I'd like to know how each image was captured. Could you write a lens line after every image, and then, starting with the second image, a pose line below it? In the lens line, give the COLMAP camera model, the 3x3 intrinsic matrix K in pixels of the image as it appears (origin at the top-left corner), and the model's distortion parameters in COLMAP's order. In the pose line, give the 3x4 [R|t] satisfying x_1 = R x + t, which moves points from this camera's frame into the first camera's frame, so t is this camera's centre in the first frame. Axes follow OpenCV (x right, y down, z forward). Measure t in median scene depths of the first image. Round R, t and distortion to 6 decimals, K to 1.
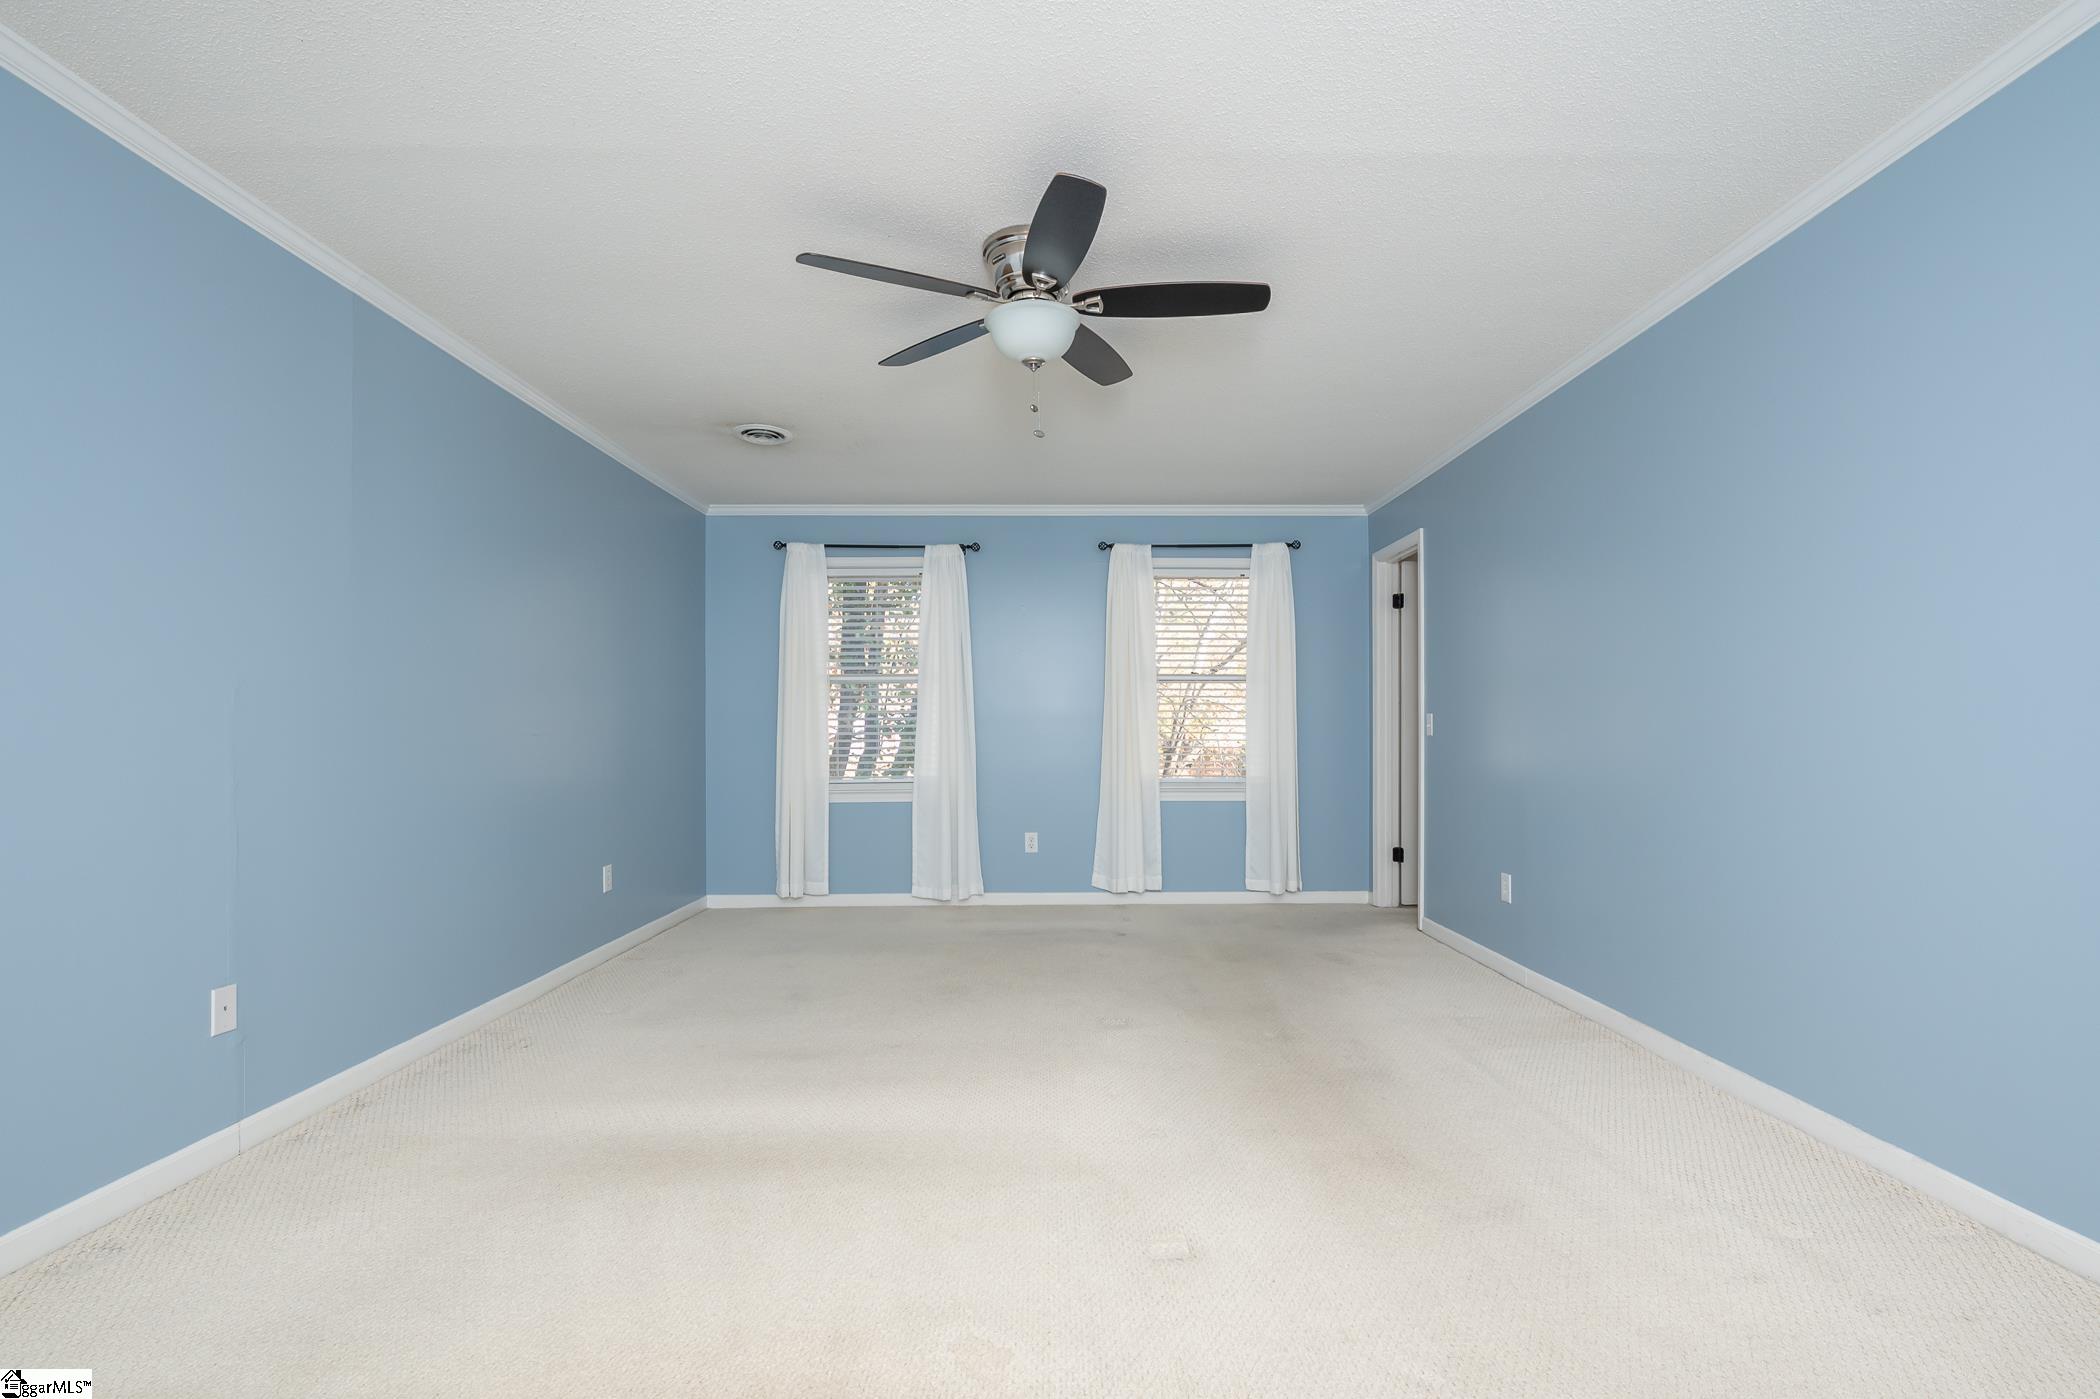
lens RADIAL K [[970.7, 0, 1053.3], [0, 970.7, 716.3], [0, 0, 1]] dist [-0.017176, 0.000164]
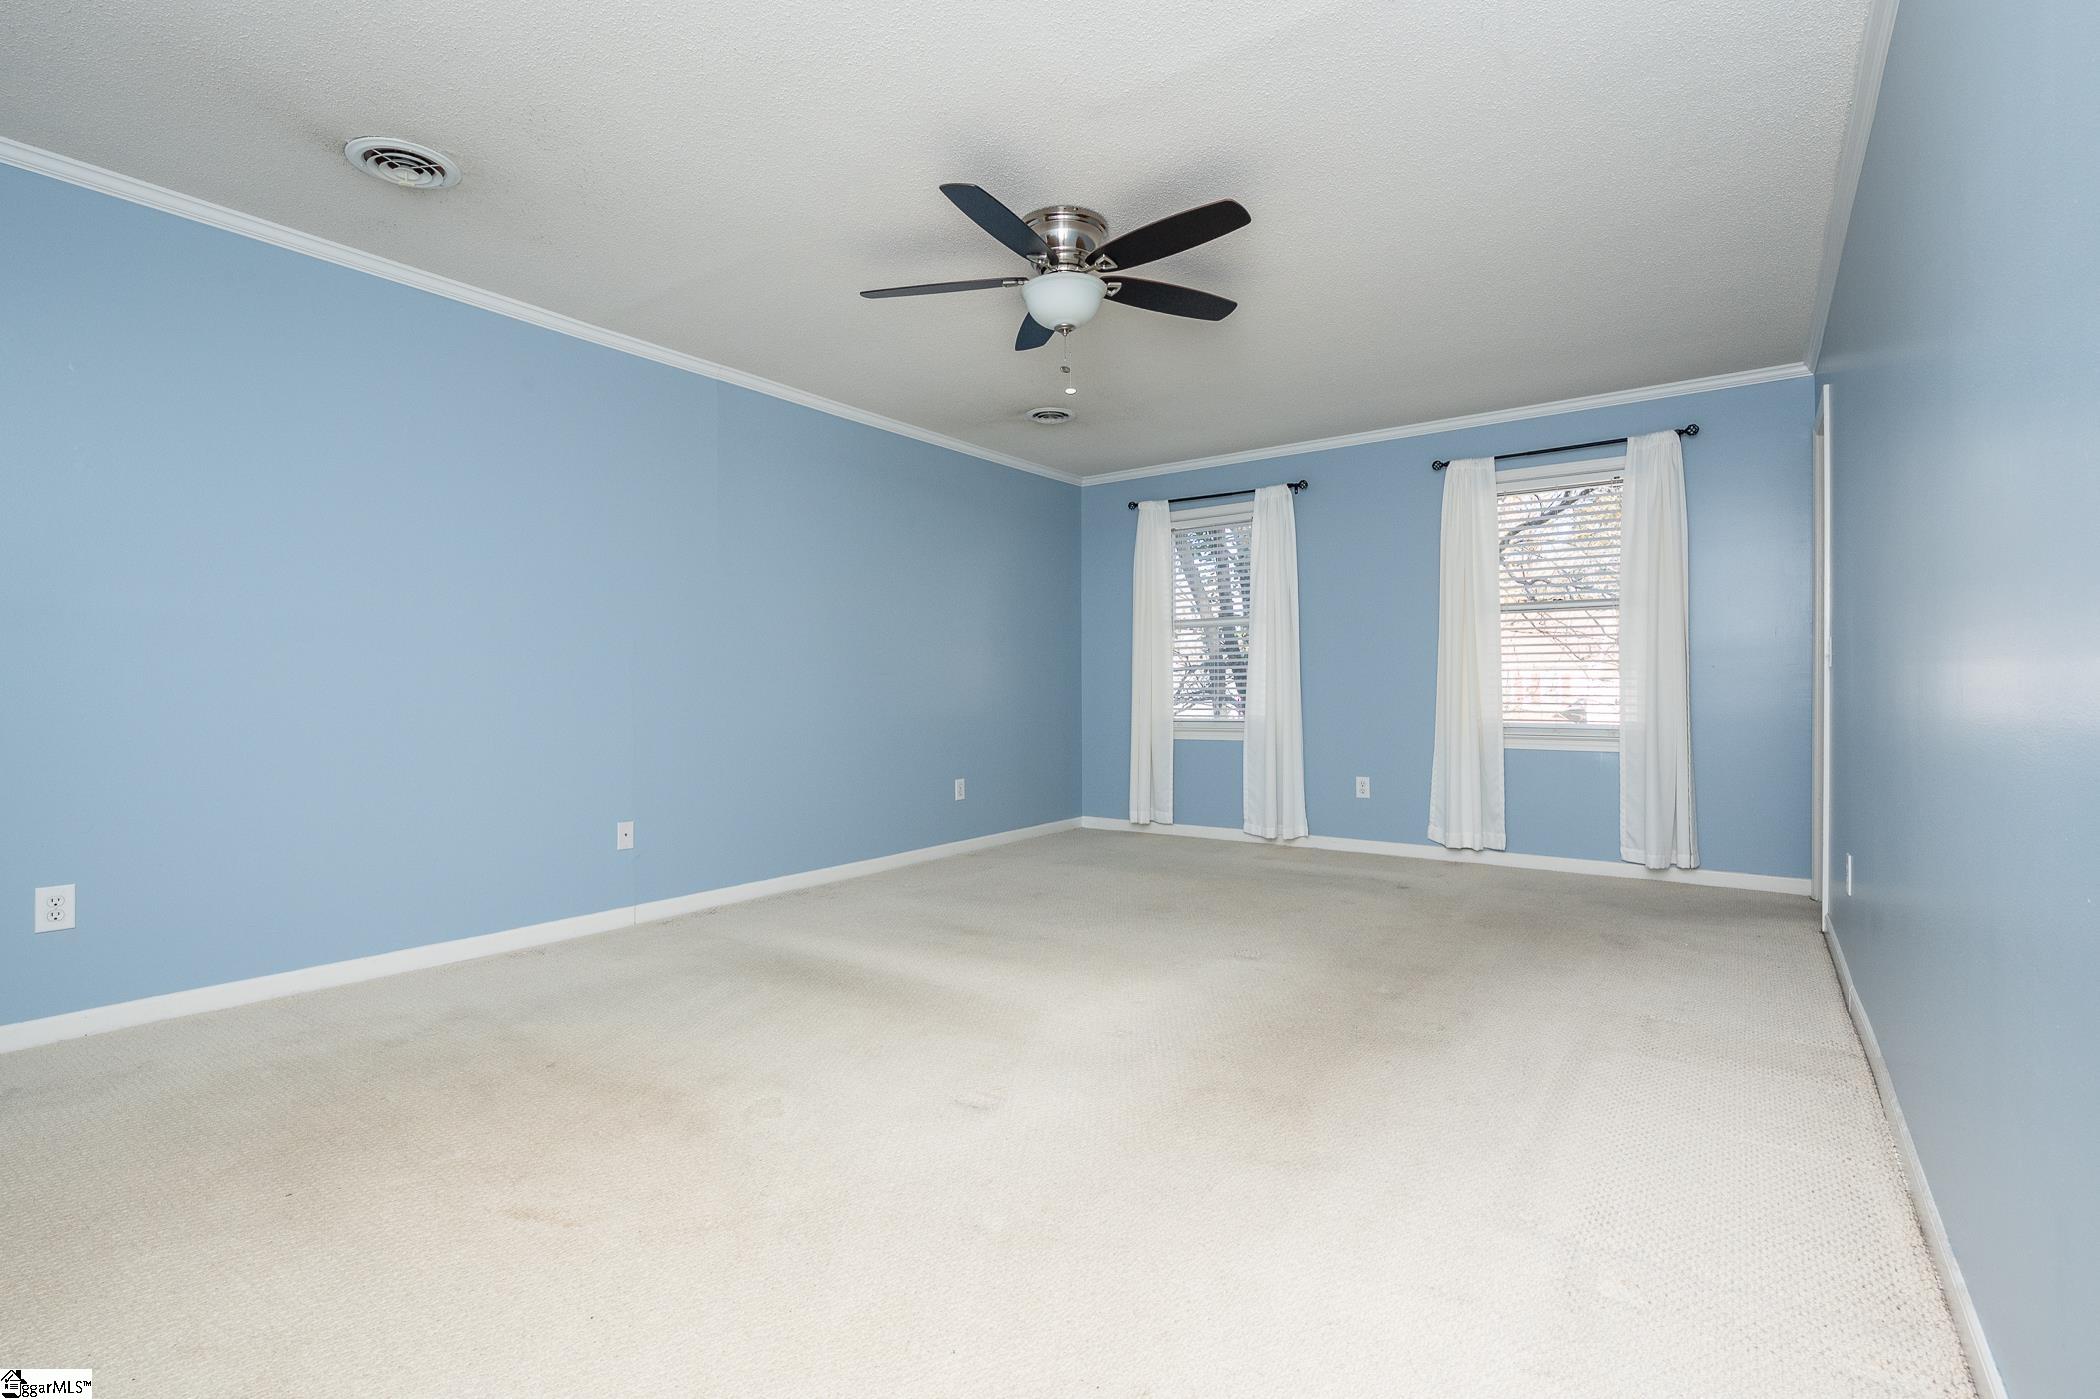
lens RADIAL K [[970.7, 0, 1011.2], [0, 970.7, 681.1], [0, 0, 1]] dist [-0.017176, 0.000164]
pose [[0.789130, -0.004665, -0.614208, 0.293375], [0.012042, 0.999896, 0.007876, 0.014105], [0.614108, -0.013611, 0.789105, 0.038308]]
